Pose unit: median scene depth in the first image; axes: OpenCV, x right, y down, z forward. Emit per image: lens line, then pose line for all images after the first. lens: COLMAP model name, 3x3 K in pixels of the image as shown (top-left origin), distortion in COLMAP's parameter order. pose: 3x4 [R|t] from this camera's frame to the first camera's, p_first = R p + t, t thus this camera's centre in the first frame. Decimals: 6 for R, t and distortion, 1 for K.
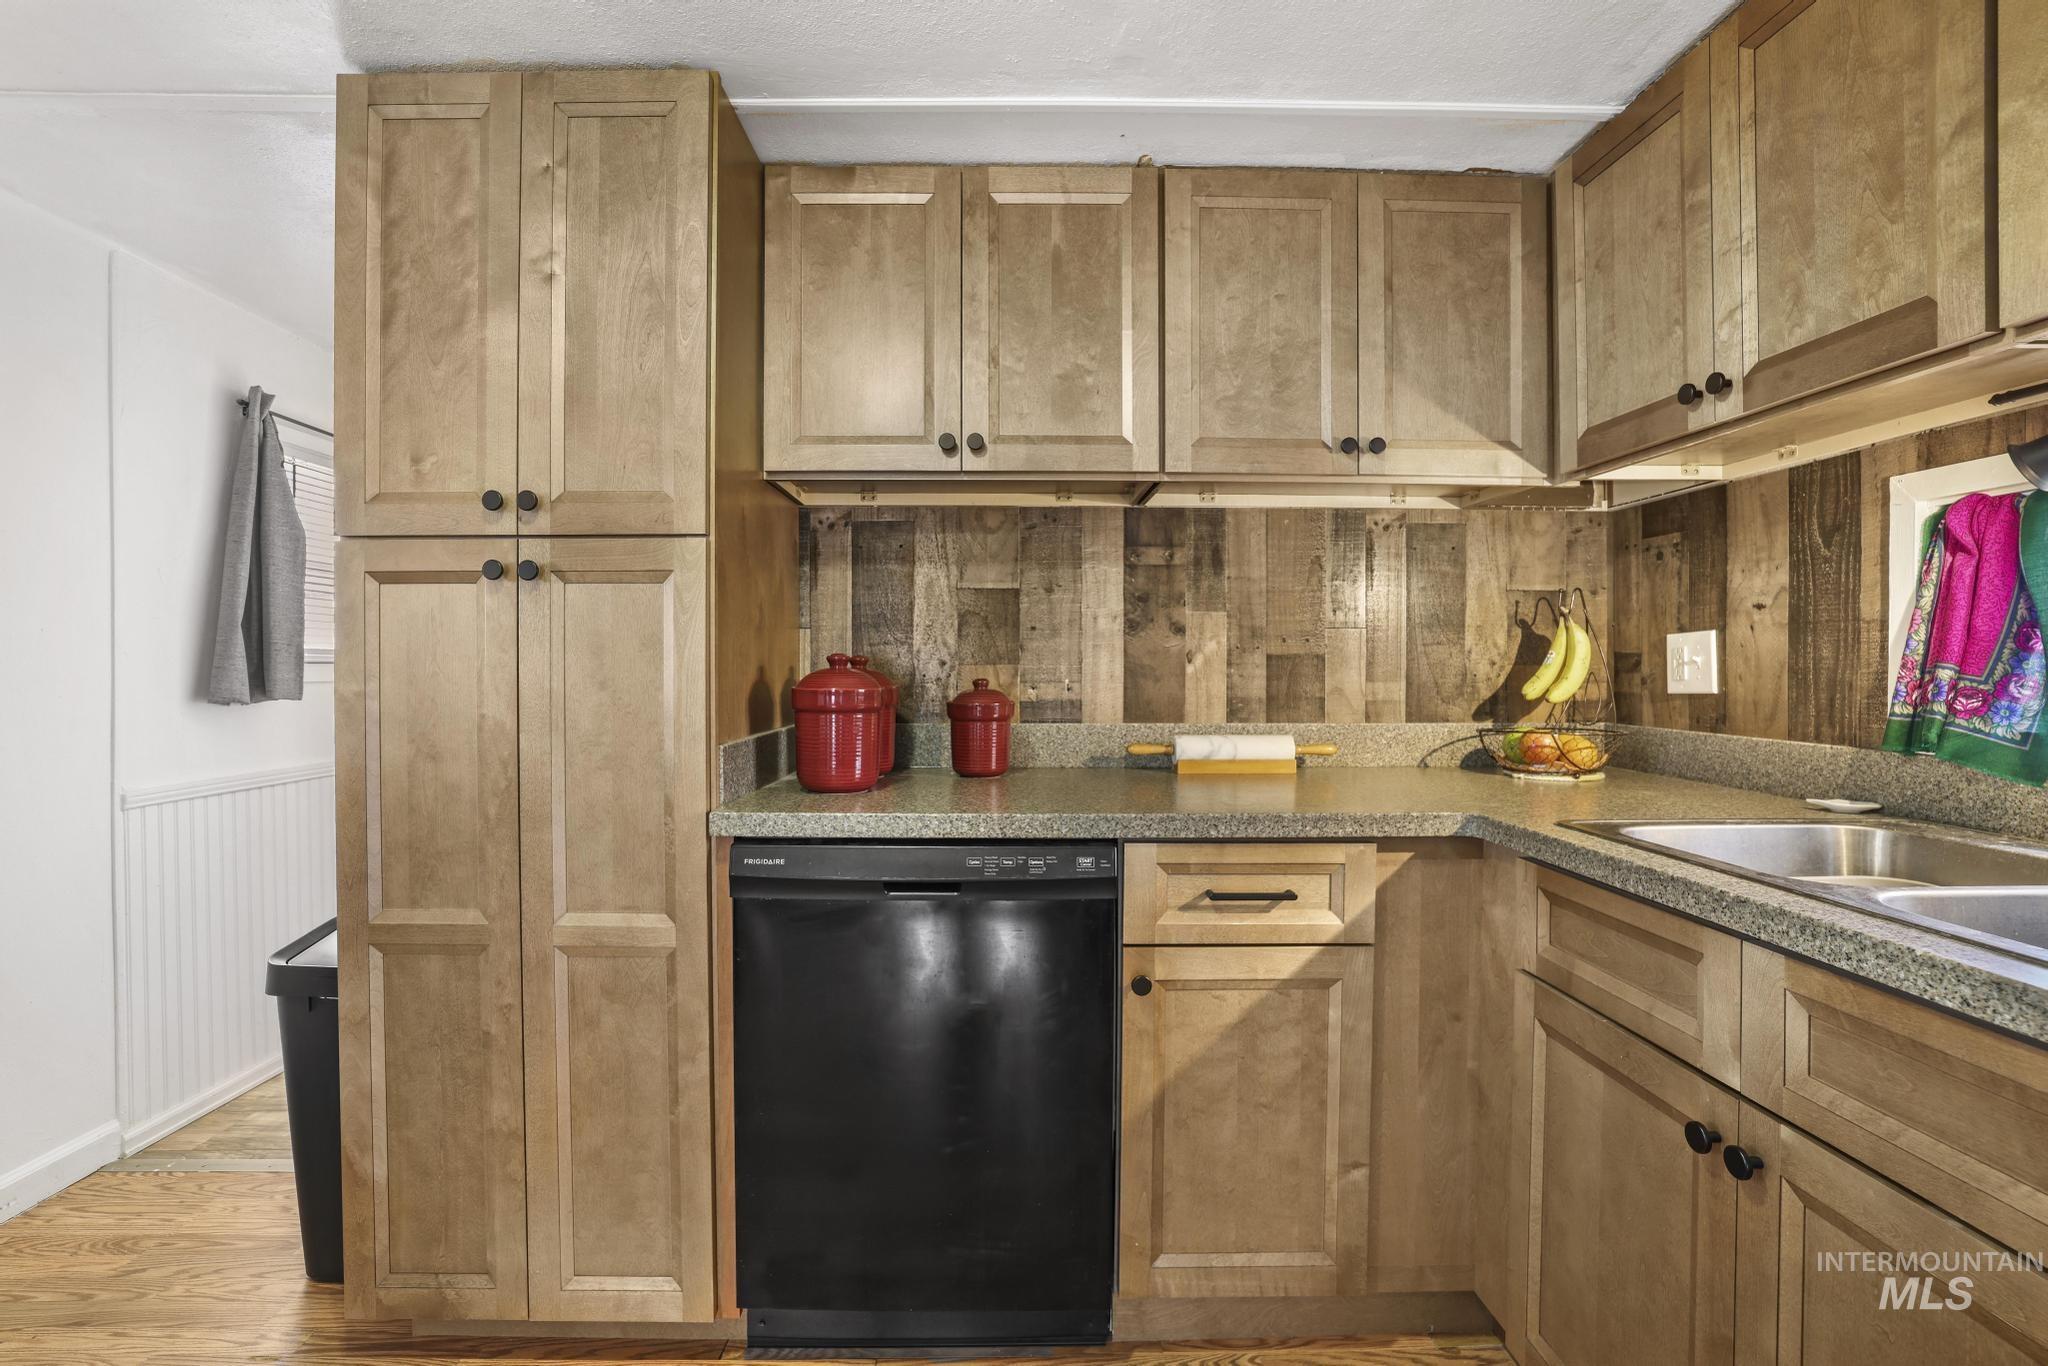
lens RADIAL K [[912.9, 0, 1005.3], [0, 912.9, 669.8], [0, 0, 1]] dist [-0.047200, 0.017733]
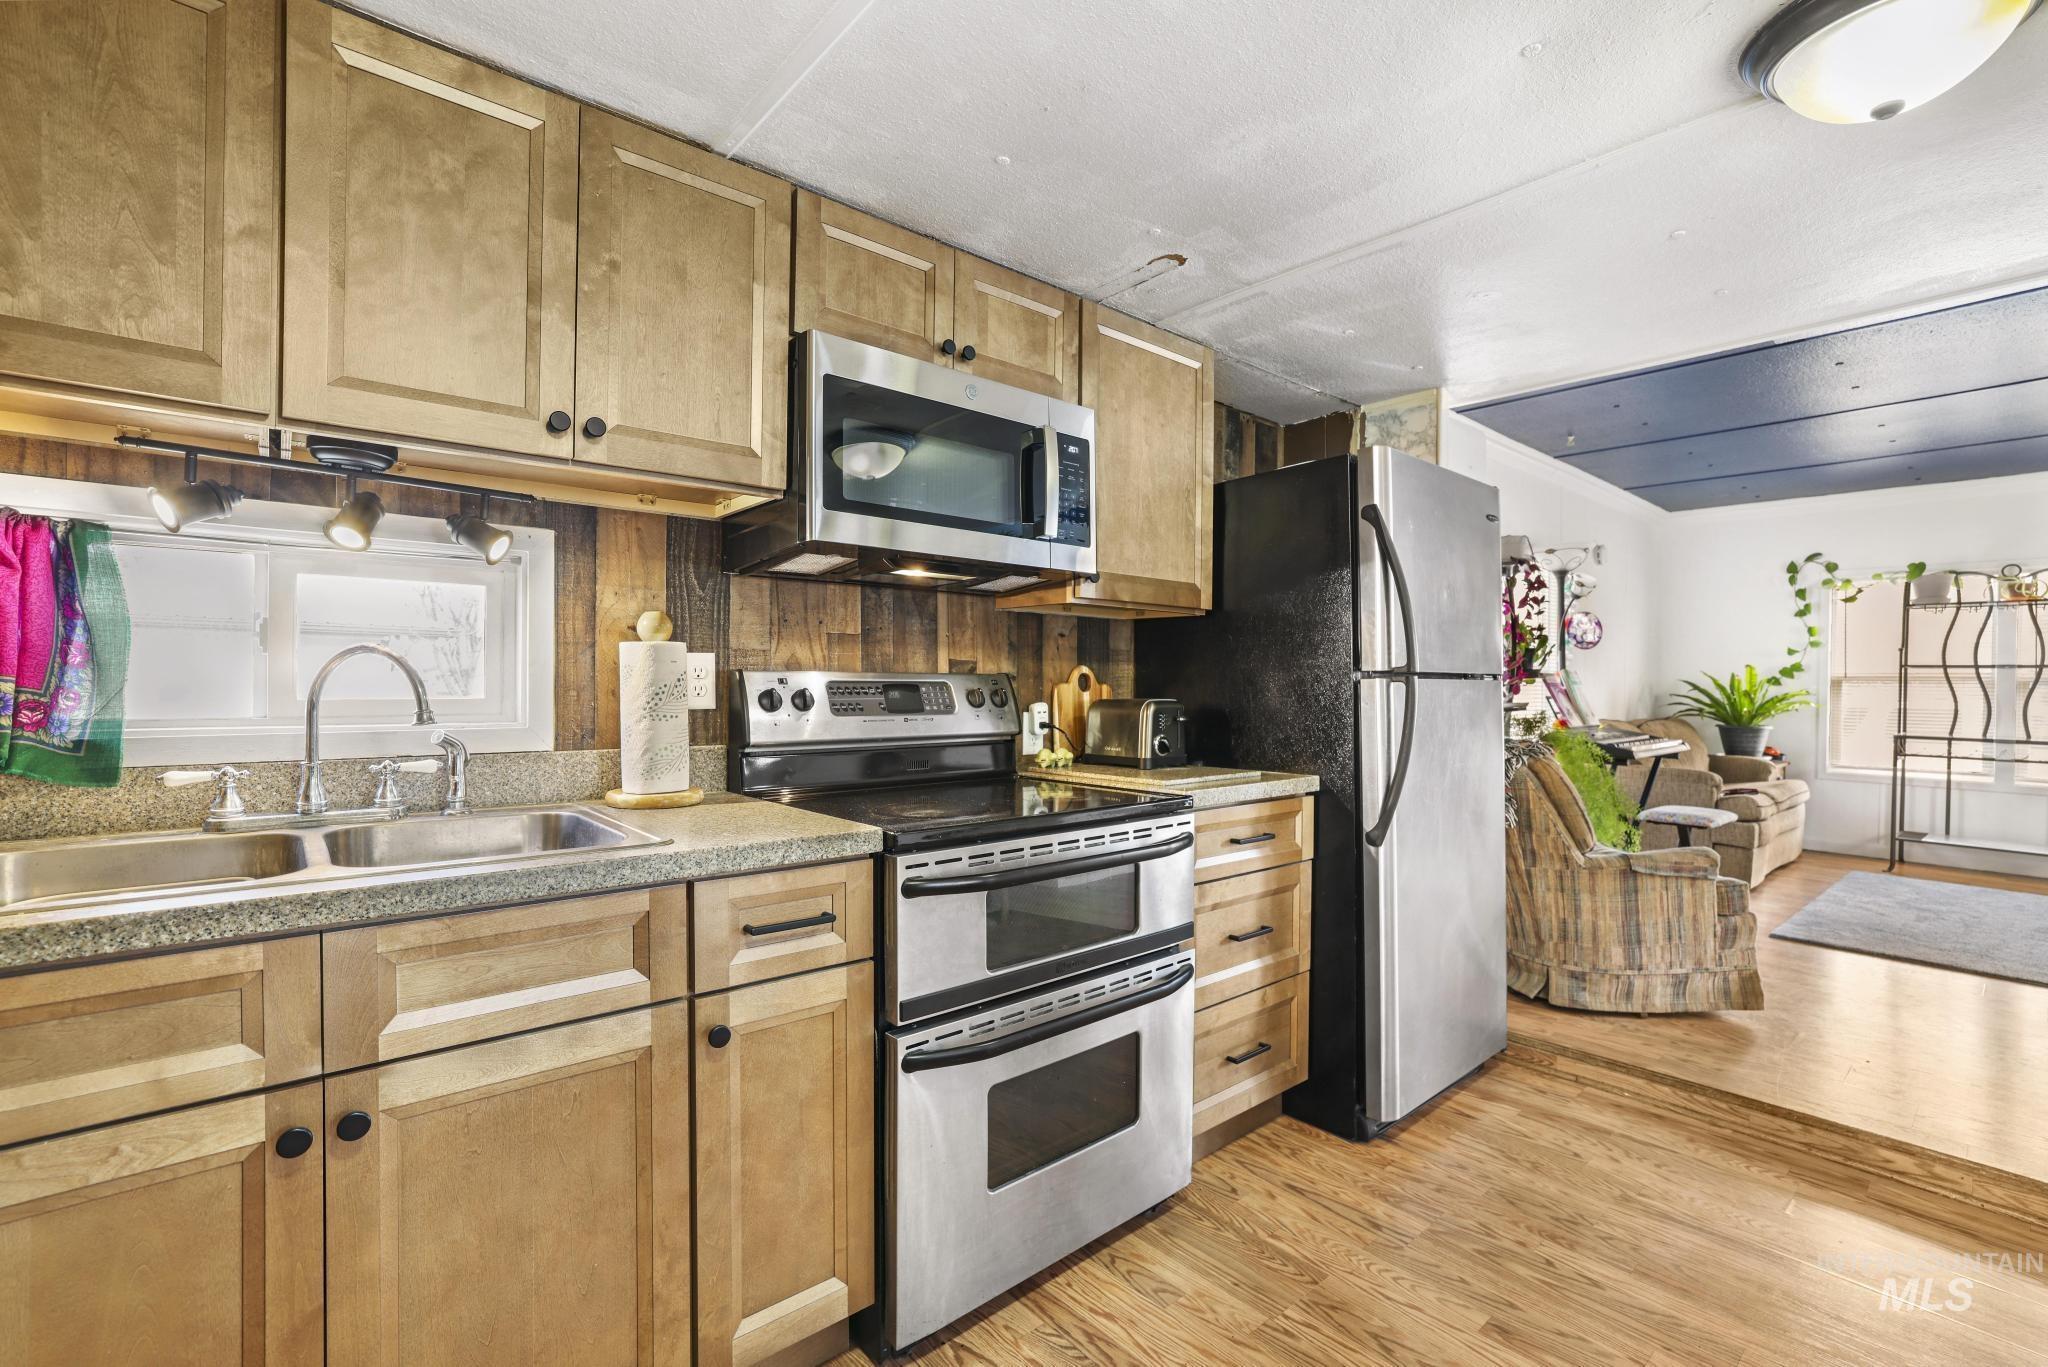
lens RADIAL K [[894.0, 0, 1024.0], [0, 894.0, 683.5], [0, 0, 1]] dist [-0.047702, 0.016882]
pose [[-0.644076, -0.005729, 0.764940, -0.343490], [-0.002336, 0.999982, 0.005523, -0.006503], [-0.764958, 0.001771, -0.644078, 0.654740]]
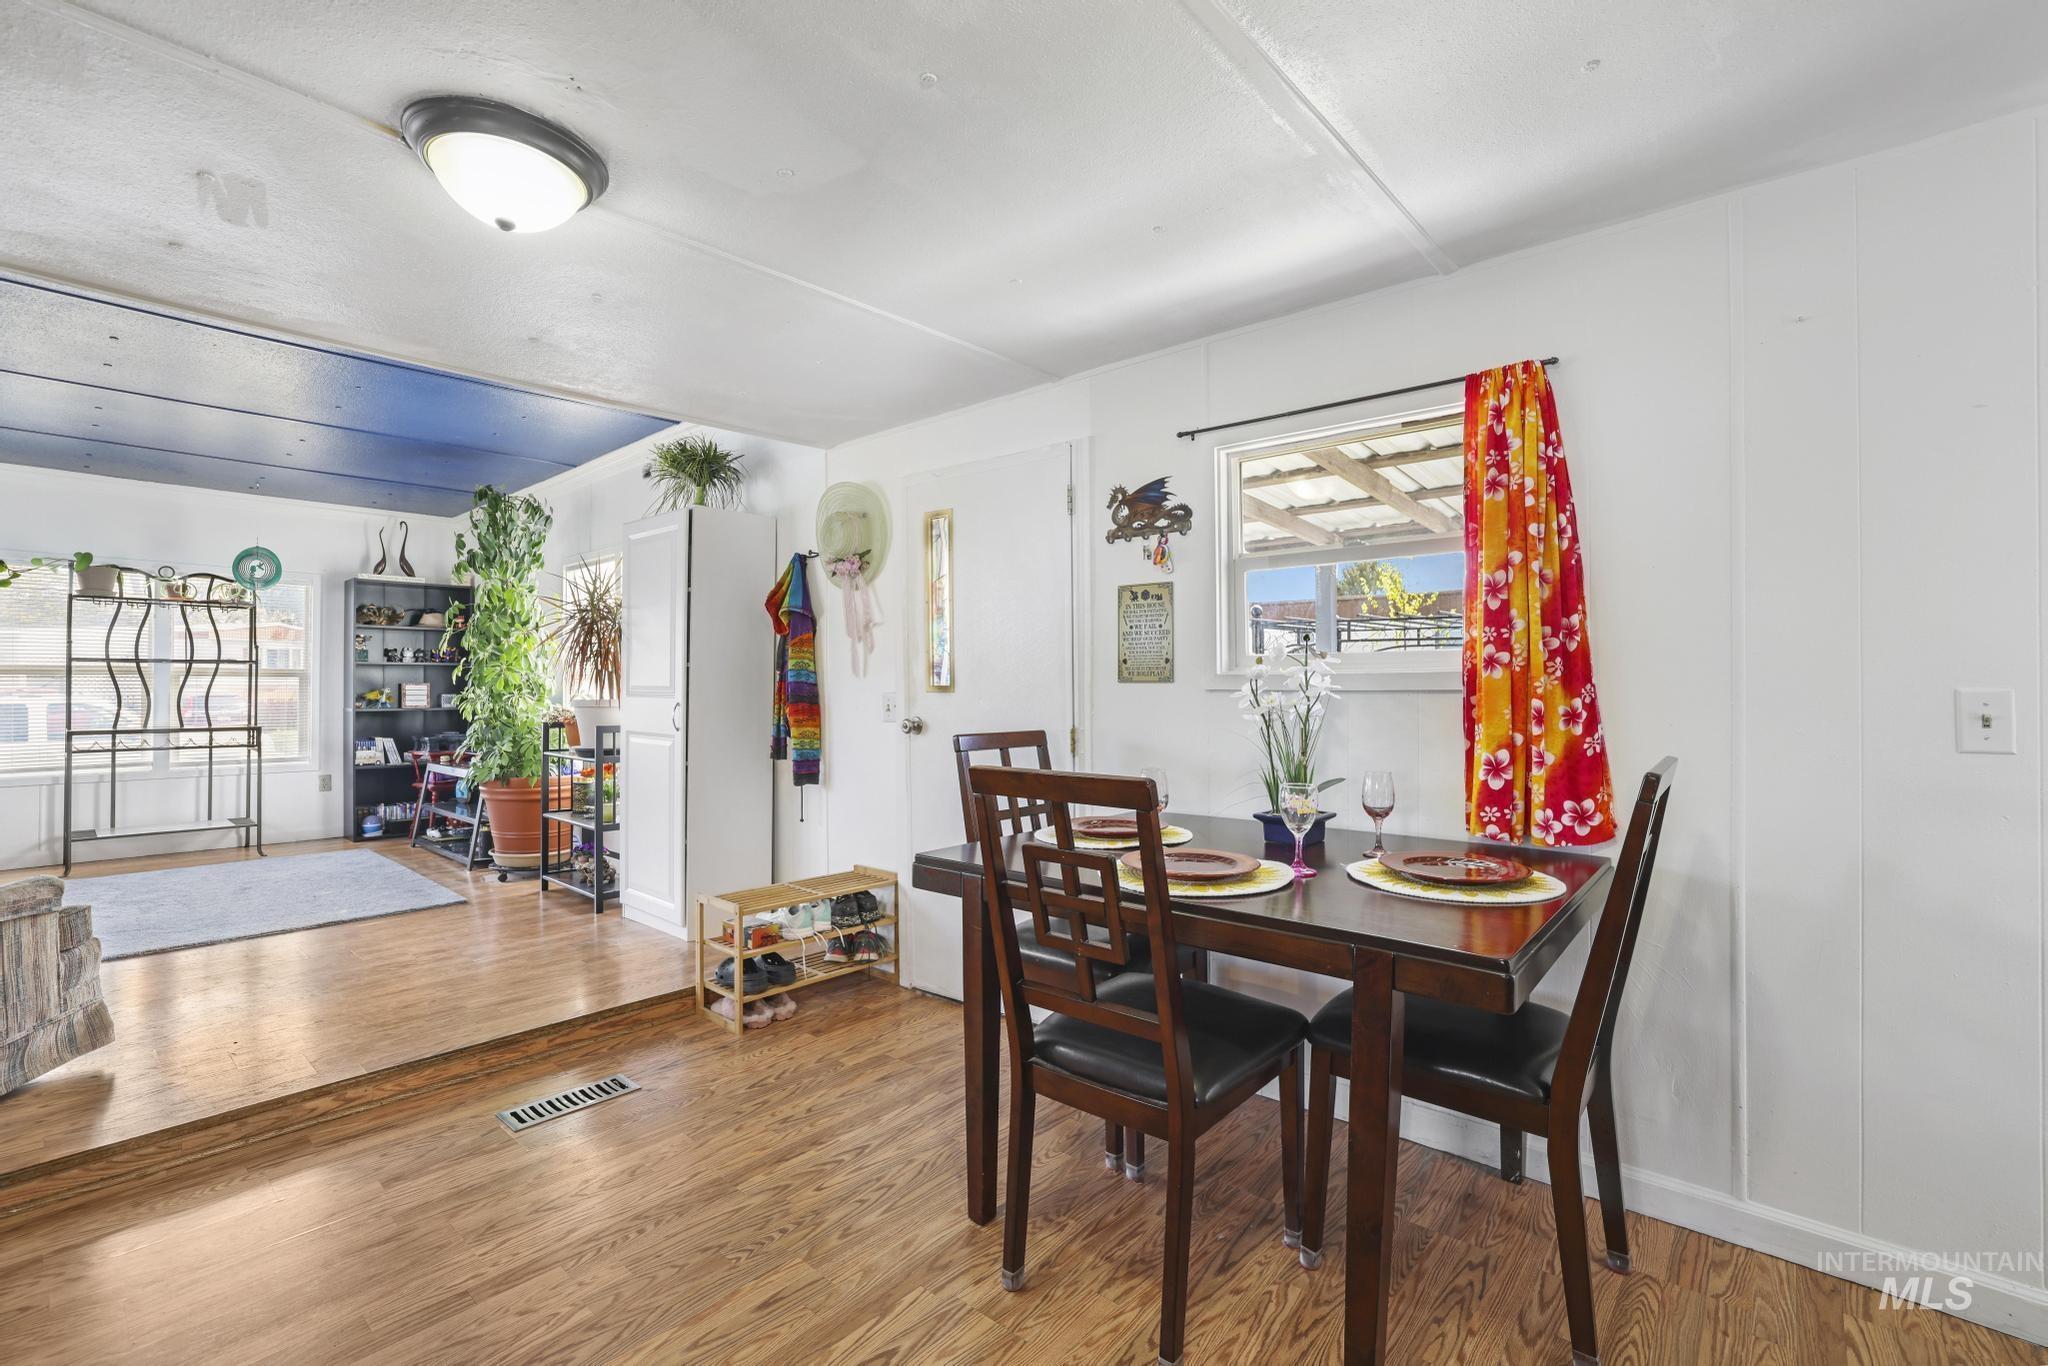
lens RADIAL K [[912.9, 0, 1005.3], [0, 912.9, 669.8], [0, 0, 1]] dist [-0.047200, 0.017733]
pose [[-0.661744, -0.005878, -0.749707, 0.185131], [-0.000946, 0.999975, -0.007005, -0.004463], [0.749729, -0.003926, -0.661733, 0.662076]]
